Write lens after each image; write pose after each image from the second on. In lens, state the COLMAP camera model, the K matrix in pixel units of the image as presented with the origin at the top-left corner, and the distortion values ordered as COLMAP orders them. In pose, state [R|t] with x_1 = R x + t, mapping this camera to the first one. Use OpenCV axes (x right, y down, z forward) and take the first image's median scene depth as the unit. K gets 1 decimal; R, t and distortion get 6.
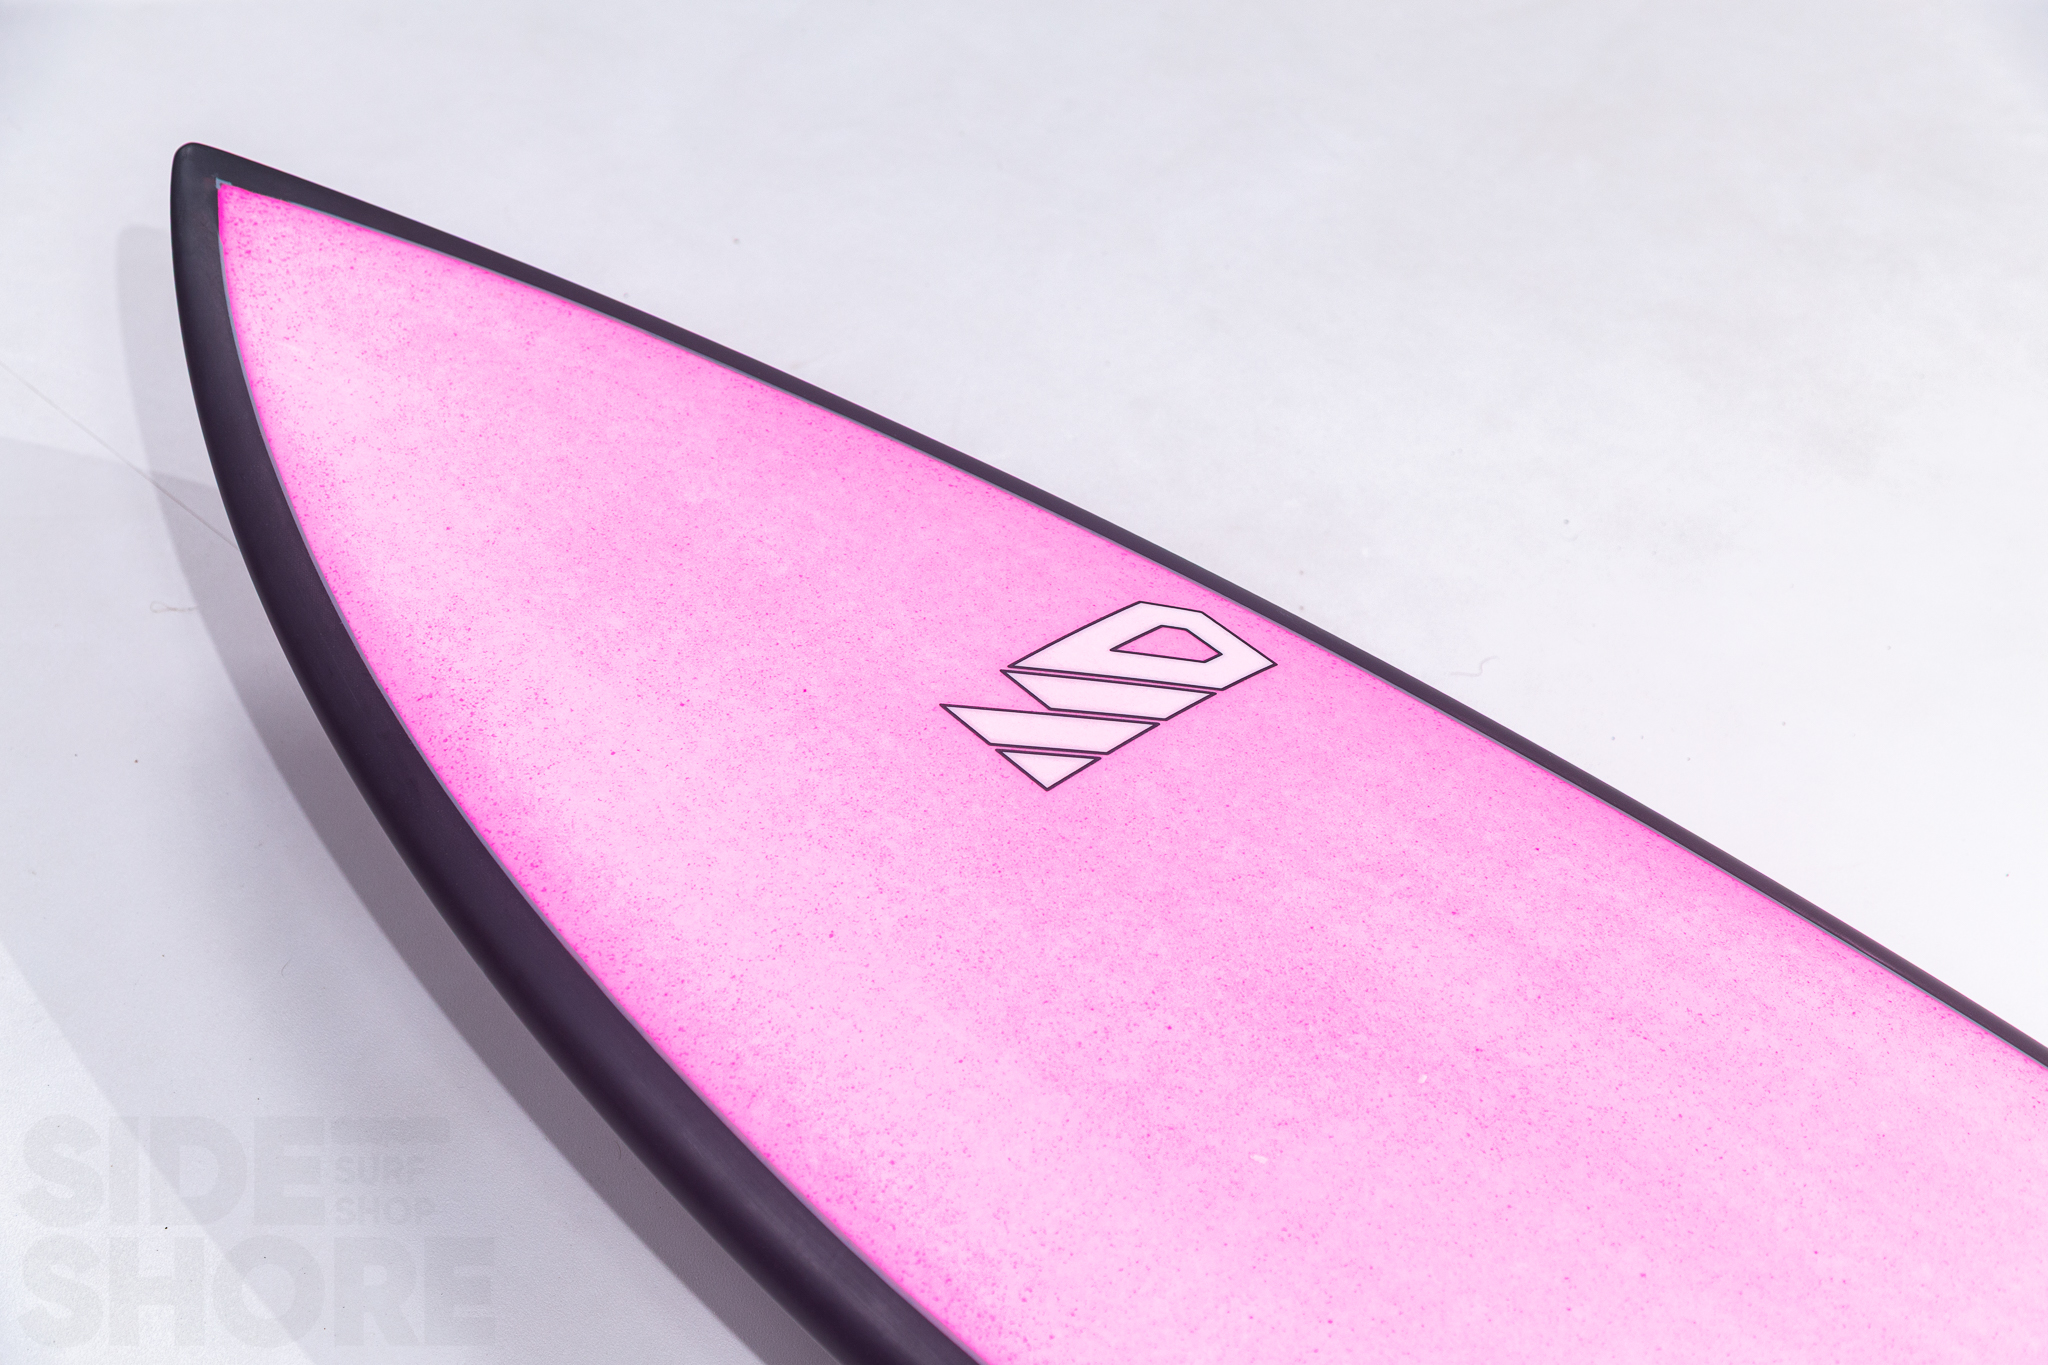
lens RADIAL K [[3460.7, 0, 1028.5], [0, 3460.7, 682.4], [0, 0, 1]] dist [-0.153780, 0.000000]
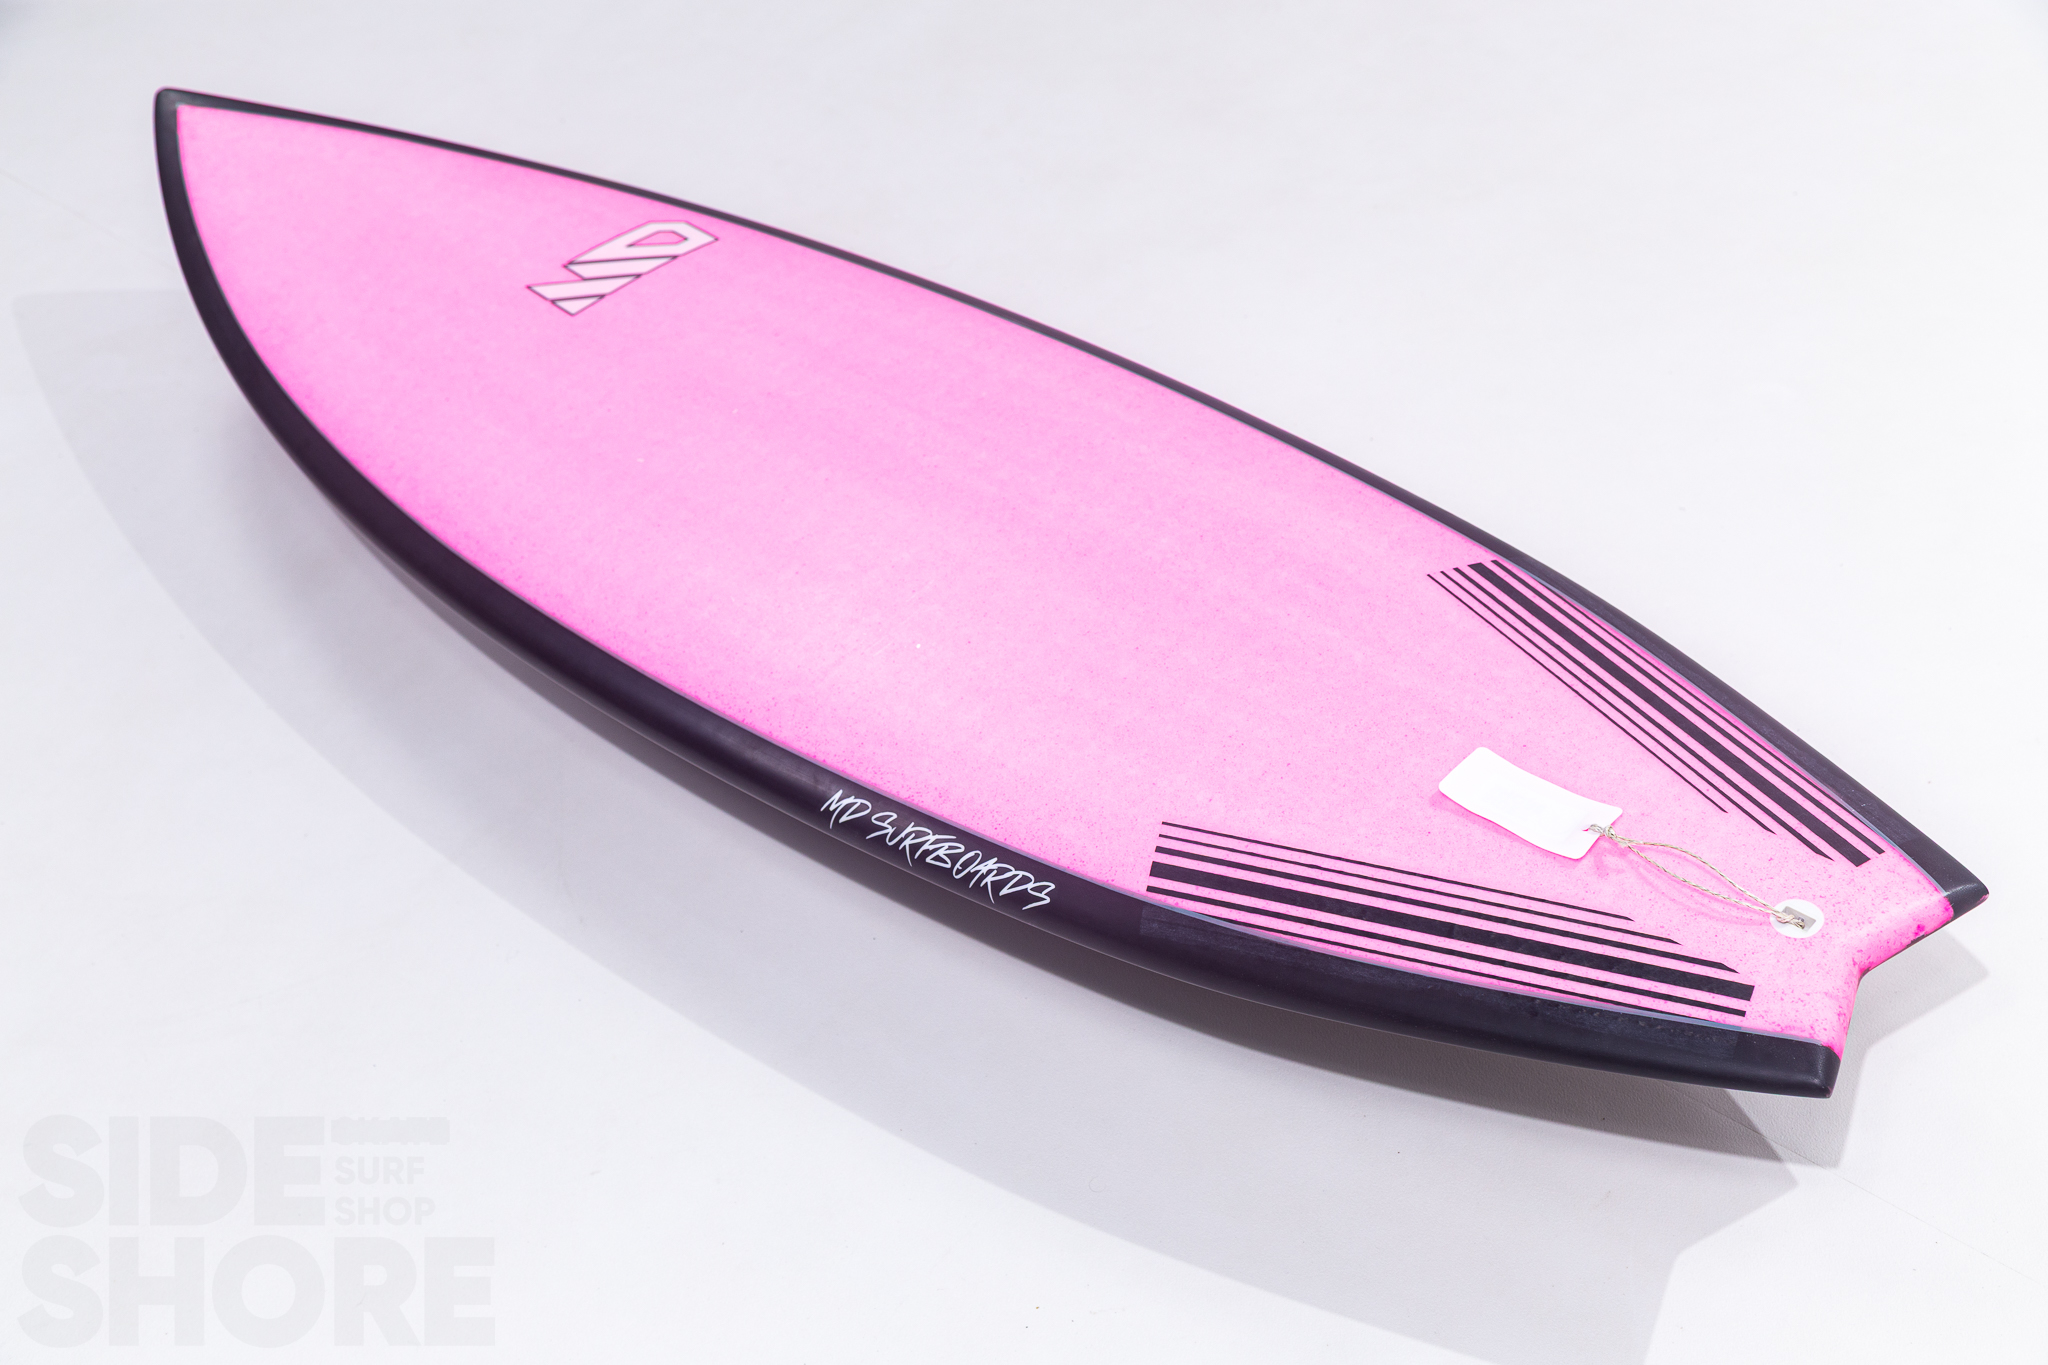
lens RADIAL K [[2555.8, 0, 1011.1], [0, 2555.8, 677.0], [0, 0, 1]] dist [-0.067487, 0.000000]
pose [[0.972680, -0.152963, -0.174629, 0.428304], [0.154518, 0.987979, -0.004739, 0.256826], [0.173255, -0.022374, 0.984623, -0.294030]]
